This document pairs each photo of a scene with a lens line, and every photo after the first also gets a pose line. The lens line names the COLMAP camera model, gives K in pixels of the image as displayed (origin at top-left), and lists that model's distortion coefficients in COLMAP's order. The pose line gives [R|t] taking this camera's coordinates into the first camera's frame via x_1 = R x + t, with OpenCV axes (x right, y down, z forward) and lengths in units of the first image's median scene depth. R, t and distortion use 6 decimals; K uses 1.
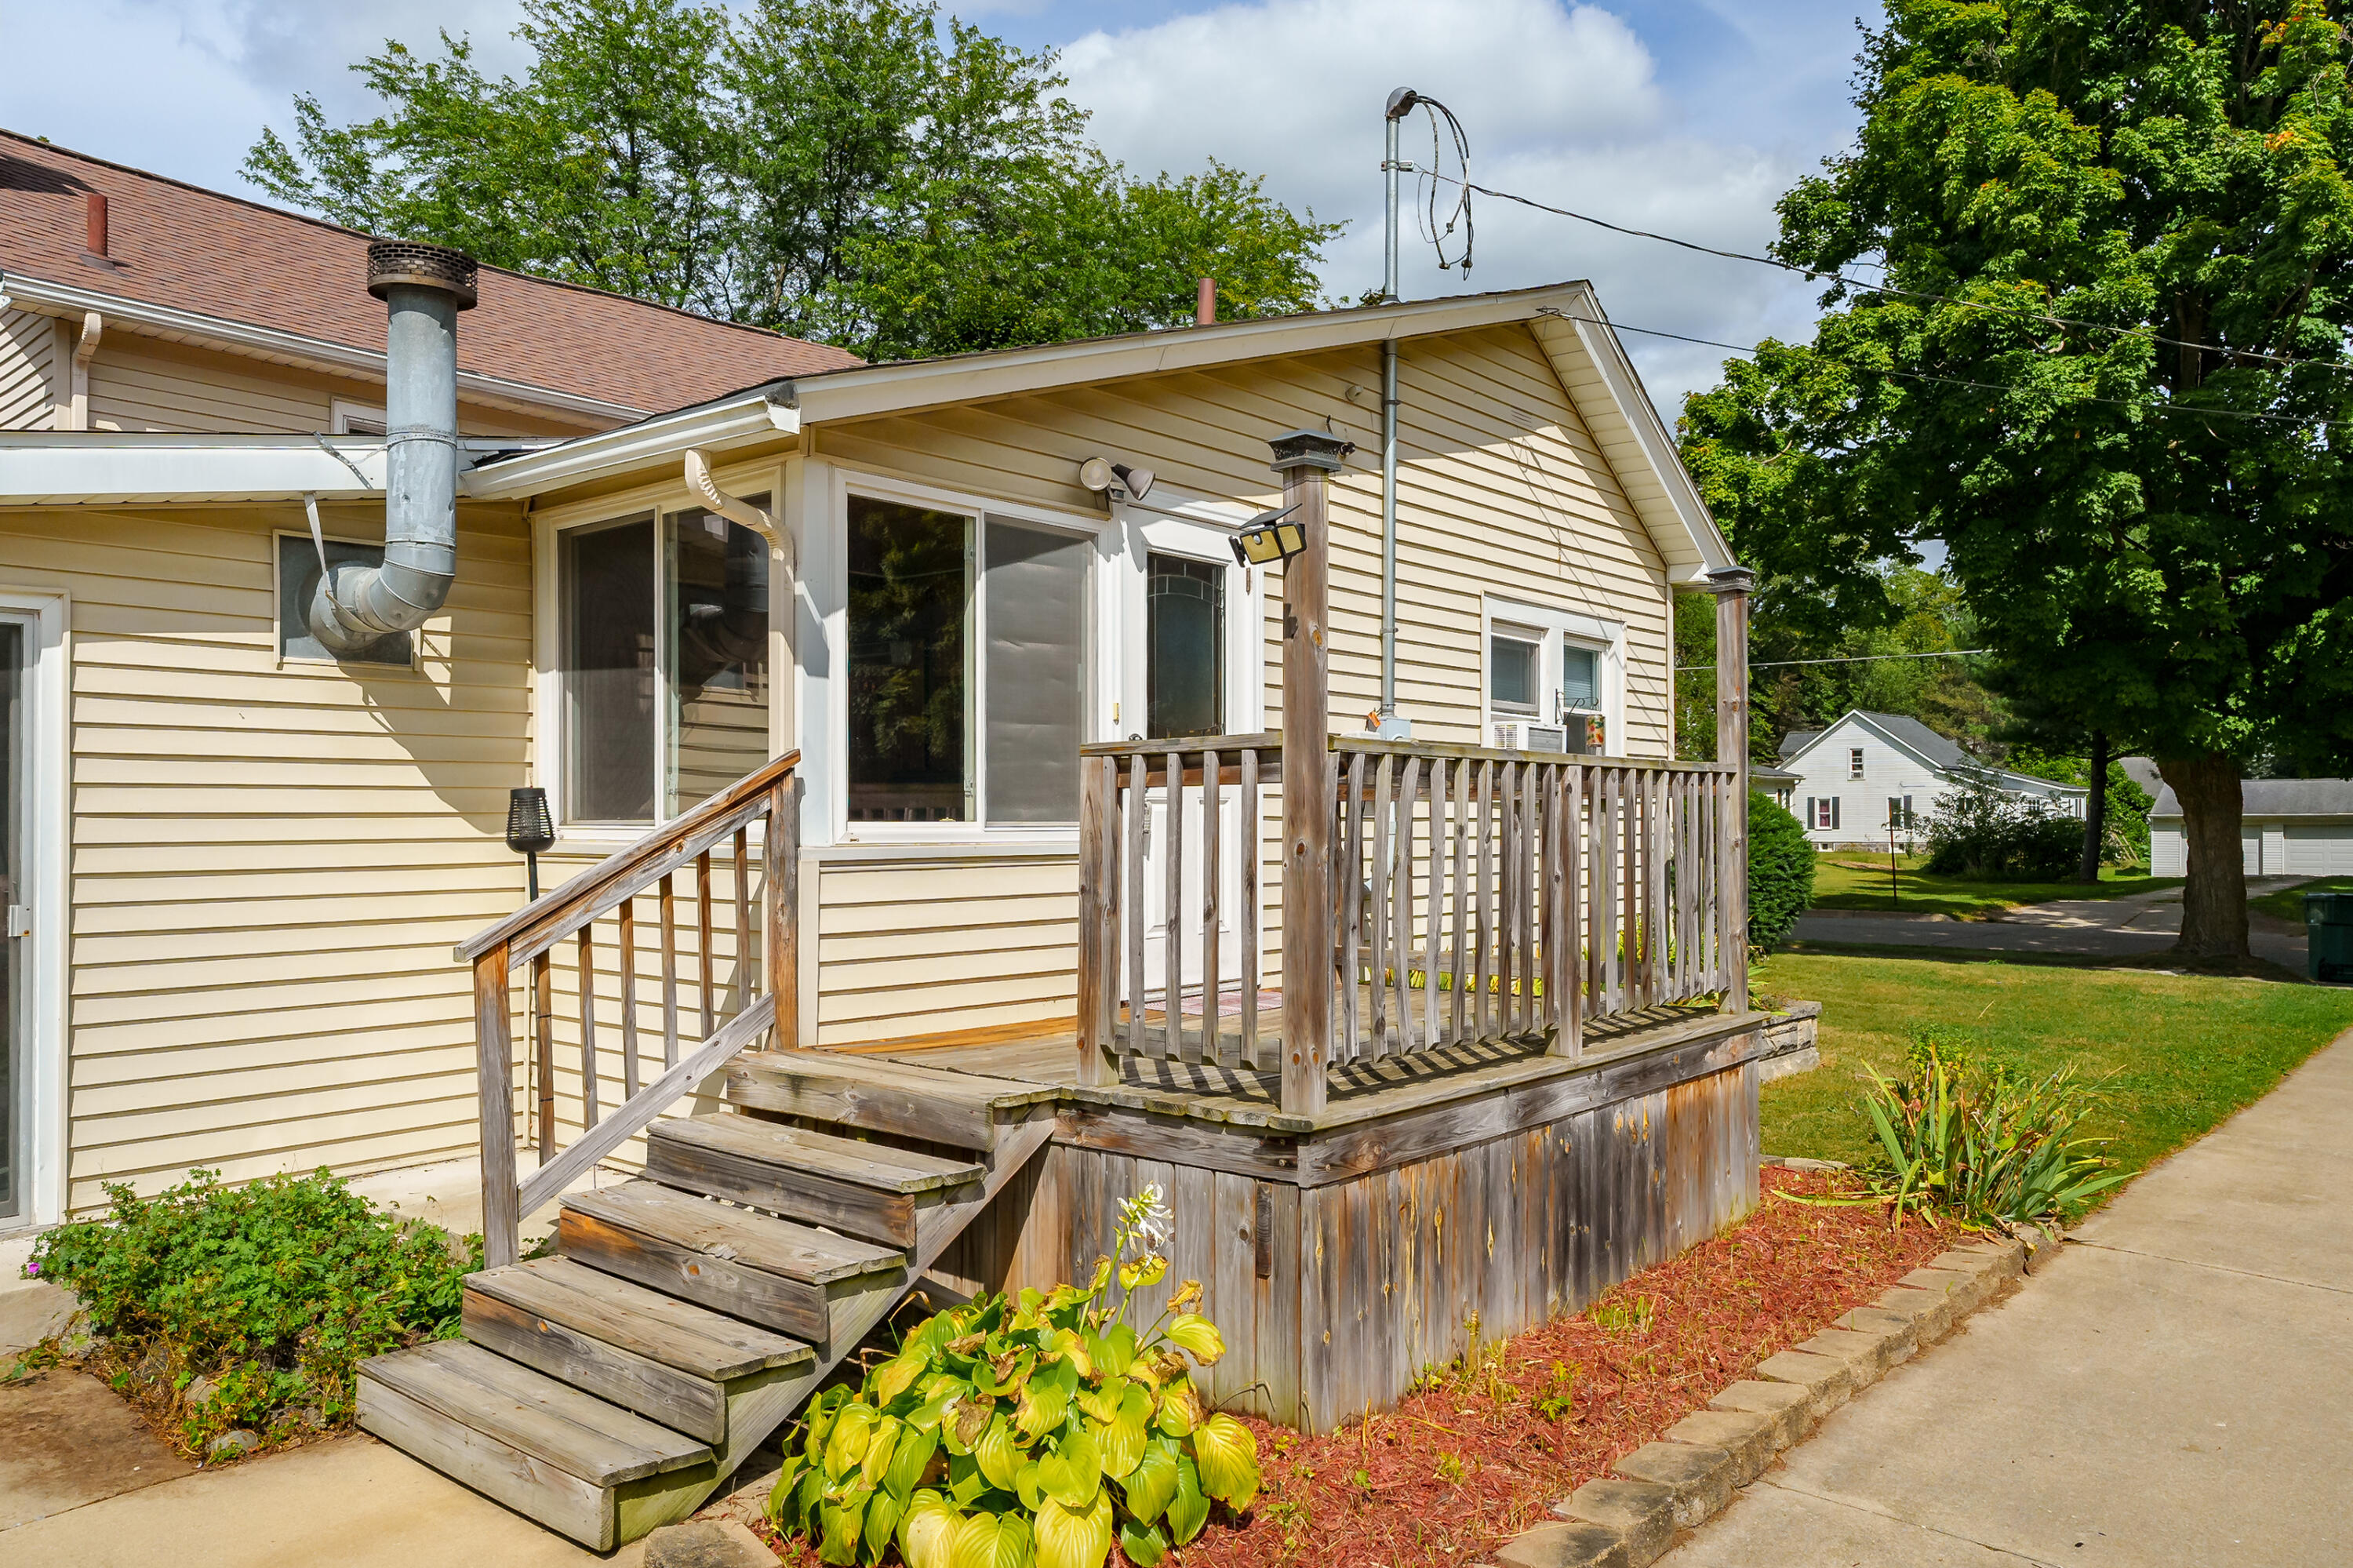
lens RADIAL K [[1572.7, 0, 1176.5], [0, 1572.7, 784.0], [0, 0, 1]] dist [0.001189, 0.000172]
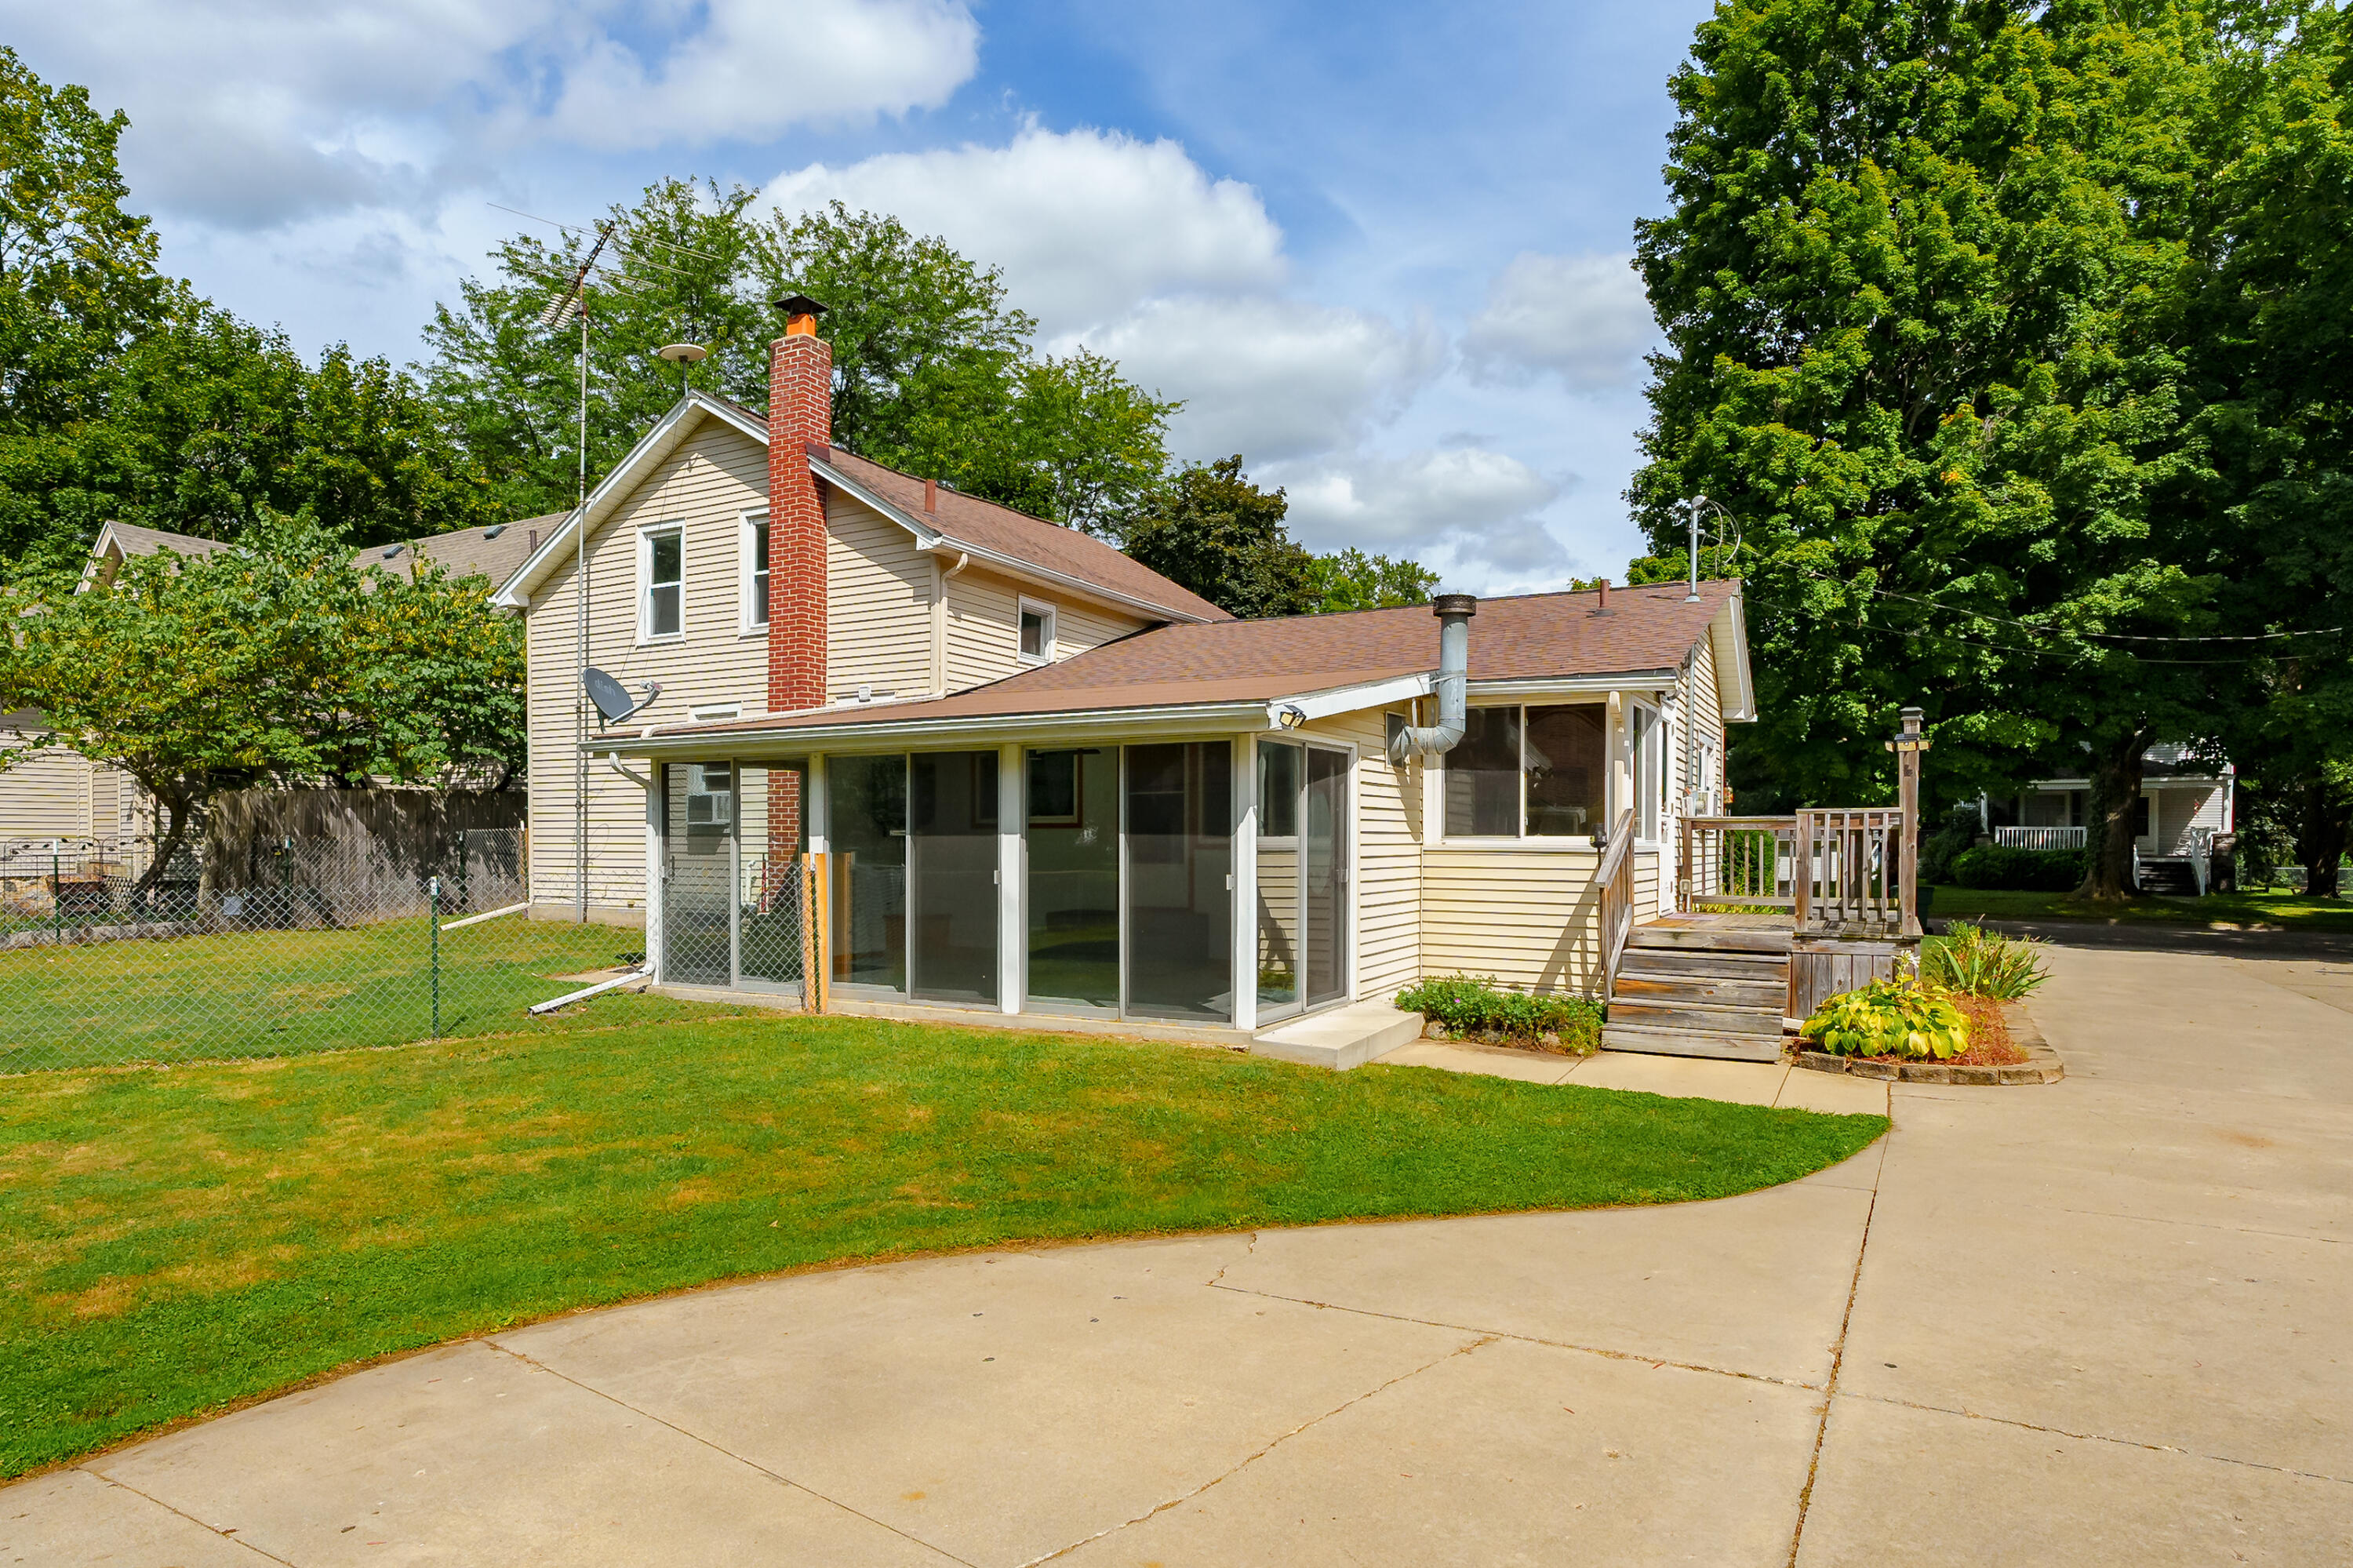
lens RADIAL K [[1322.9, 0, 1056.3], [0, 1322.9, 832.4], [0, 0, 1]] dist [-0.006357, 0.003214]
pose [[0.985895, 0.004147, 0.167311, -0.553792], [-0.006978, 0.999842, 0.016333, -0.004185], [-0.167217, -0.017270, 0.985769, -0.343006]]
